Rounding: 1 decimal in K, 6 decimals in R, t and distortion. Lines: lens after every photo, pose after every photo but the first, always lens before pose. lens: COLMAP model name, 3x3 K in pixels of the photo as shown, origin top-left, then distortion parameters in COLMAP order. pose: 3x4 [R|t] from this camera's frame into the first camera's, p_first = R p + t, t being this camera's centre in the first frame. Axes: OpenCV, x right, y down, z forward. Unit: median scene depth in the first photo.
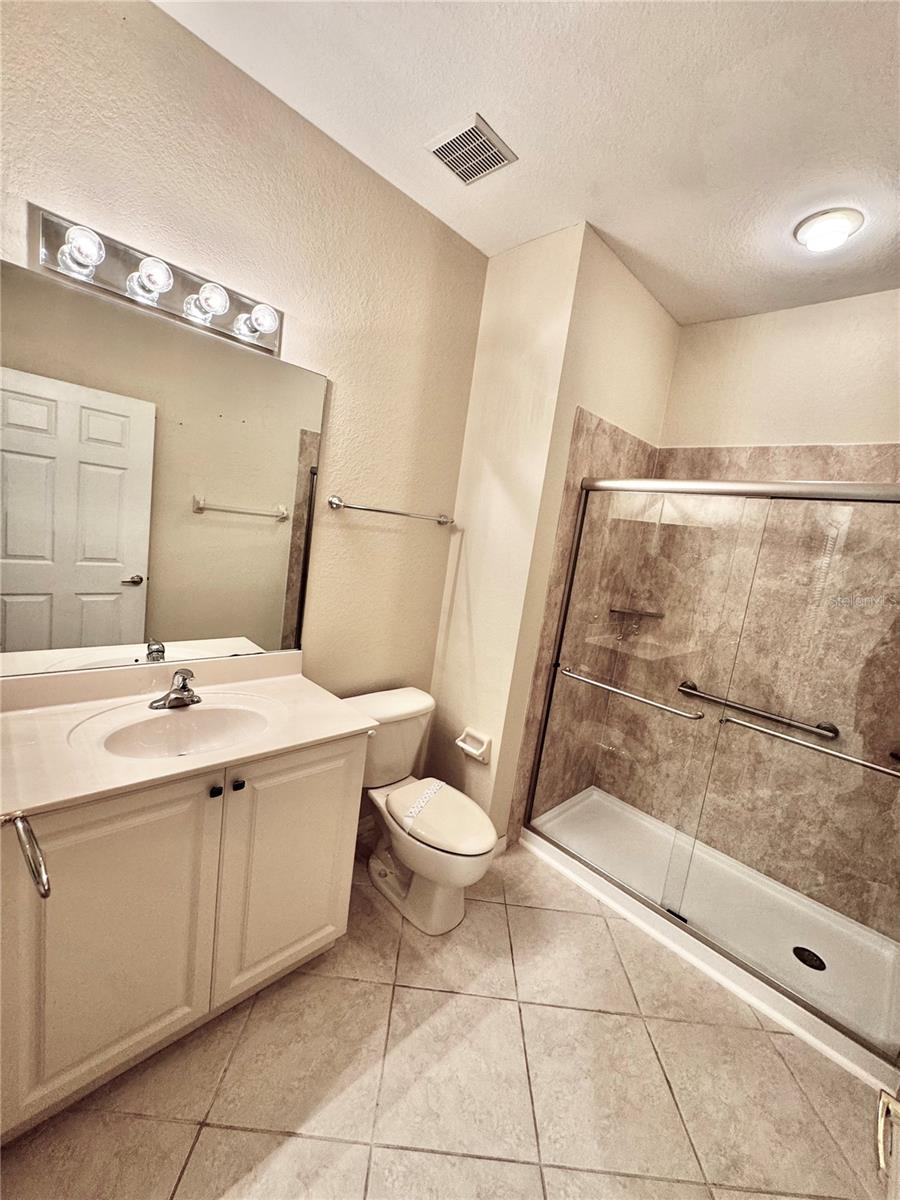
lens RADIAL K [[479.1, 0, 449.7], [0, 479.1, 608.2], [0, 0, 1]] dist [-0.003066, 0.000721]
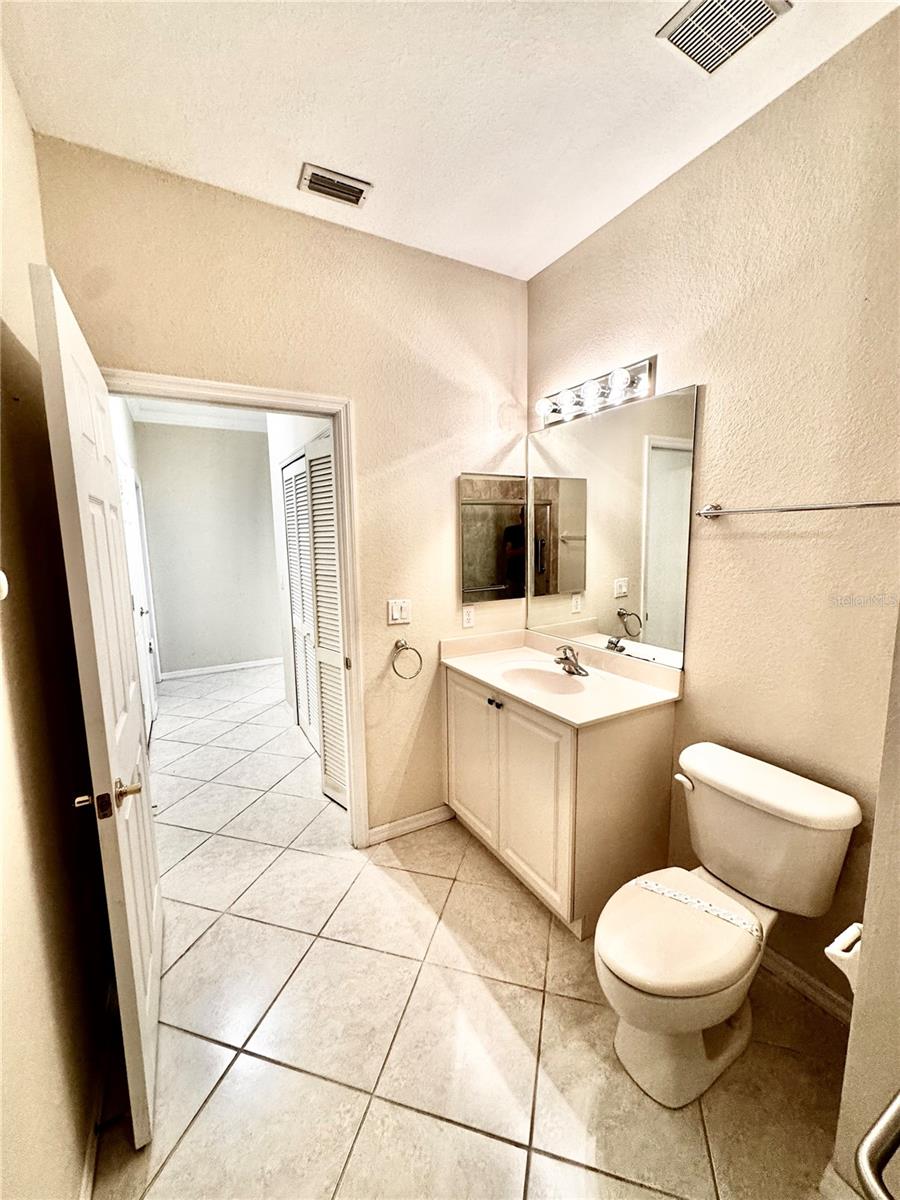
lens RADIAL K [[479.1, 0, 452.5], [0, 479.1, 605.7], [0, 0, 1]] dist [-0.003066, 0.000721]
pose [[-0.260464, 0.020365, -0.965269, 0.940552], [-0.171005, 0.982998, 0.066882, -0.030817], [0.950219, 0.182486, -0.252553, 0.999315]]
